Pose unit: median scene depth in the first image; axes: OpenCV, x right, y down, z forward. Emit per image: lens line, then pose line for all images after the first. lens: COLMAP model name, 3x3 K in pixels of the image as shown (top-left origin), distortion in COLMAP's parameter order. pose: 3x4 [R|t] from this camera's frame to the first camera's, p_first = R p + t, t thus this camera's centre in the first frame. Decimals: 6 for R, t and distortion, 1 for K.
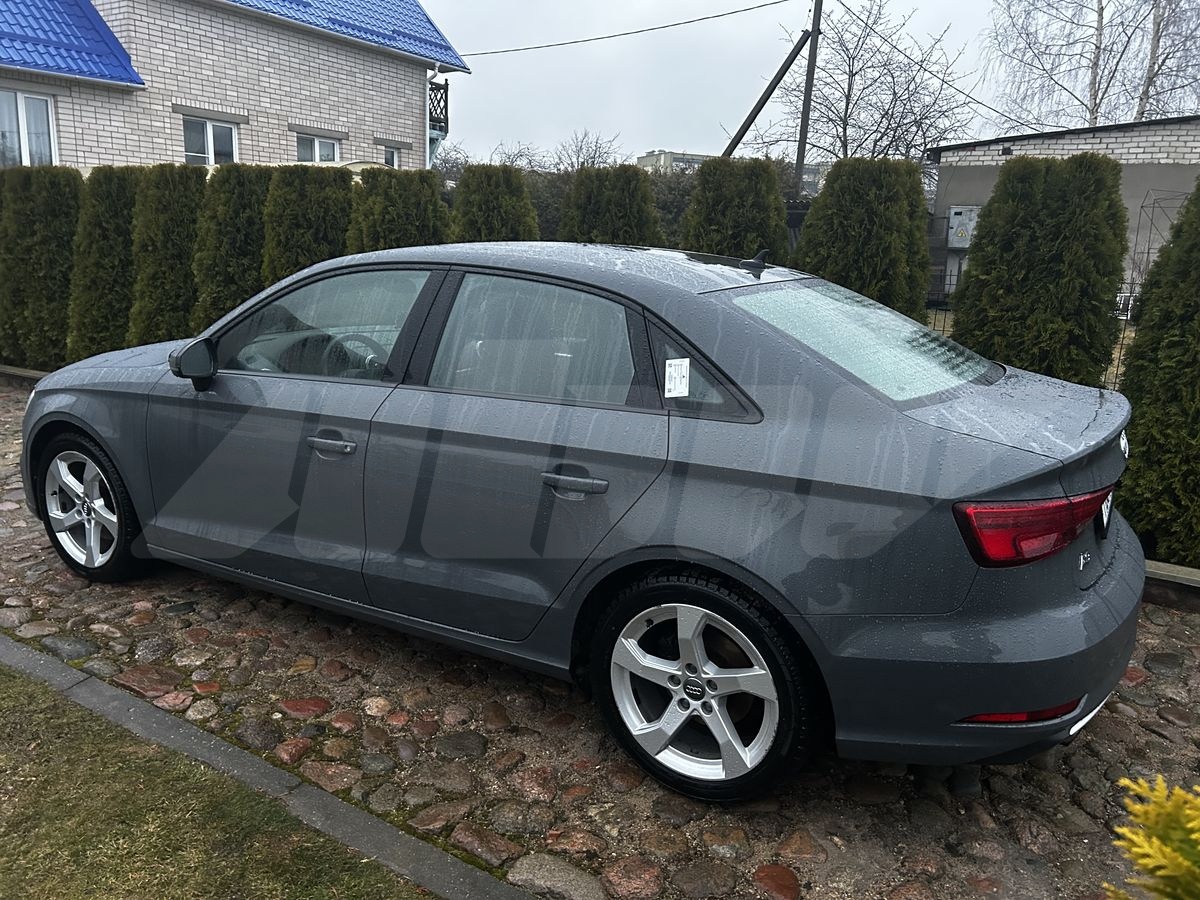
lens RADIAL K [[906.3, 0, 600.0], [0, 906.3, 450.0], [0, 0, 1]] dist [0.031547, 0.002249]
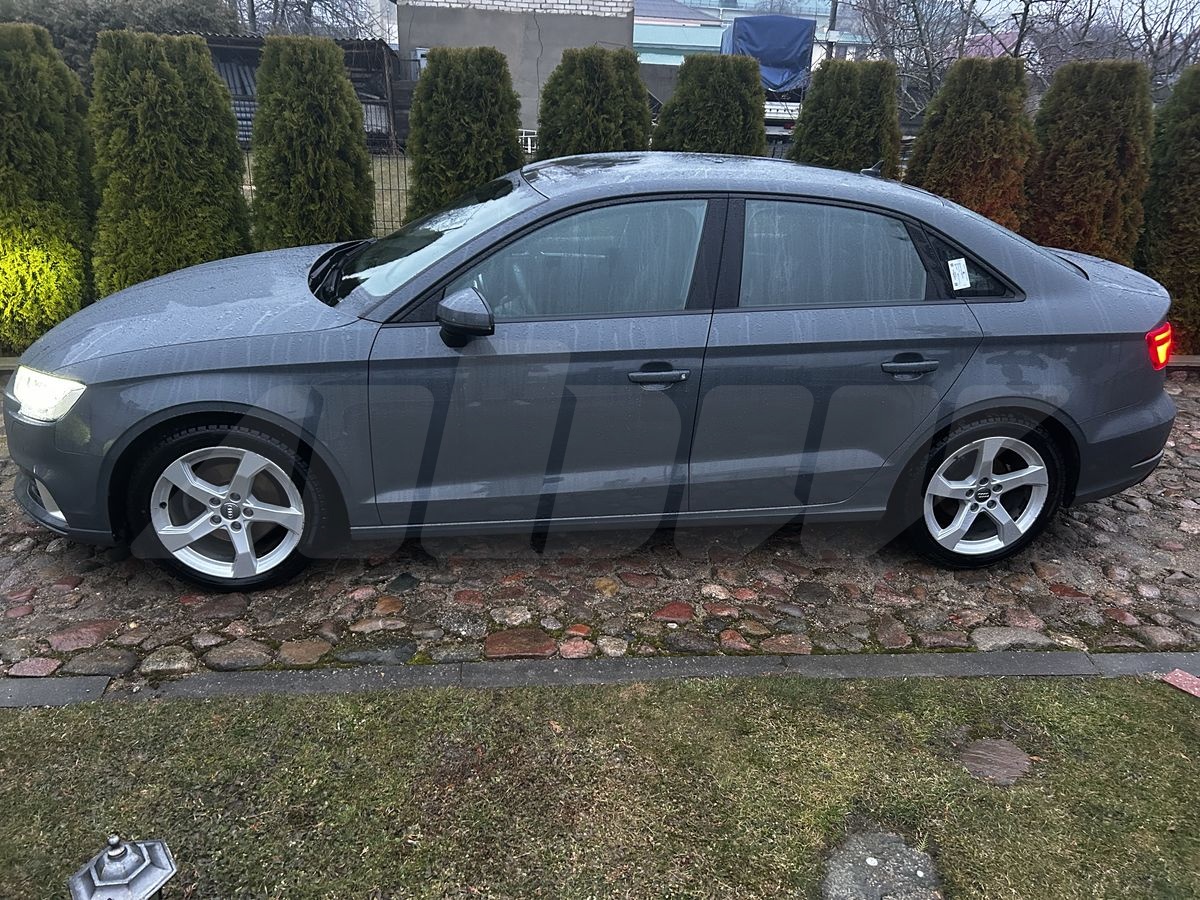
lens RADIAL K [[896.7, 0, 596.7], [0, 896.7, 449.3], [0, 0, 1]] dist [0.075192, -0.077753]
pose [[0.790592, -0.233165, 0.566214, -0.995726], [0.132931, 0.967968, 0.212997, -0.160753], [-0.597740, -0.093127, 0.796263, 0.206534]]
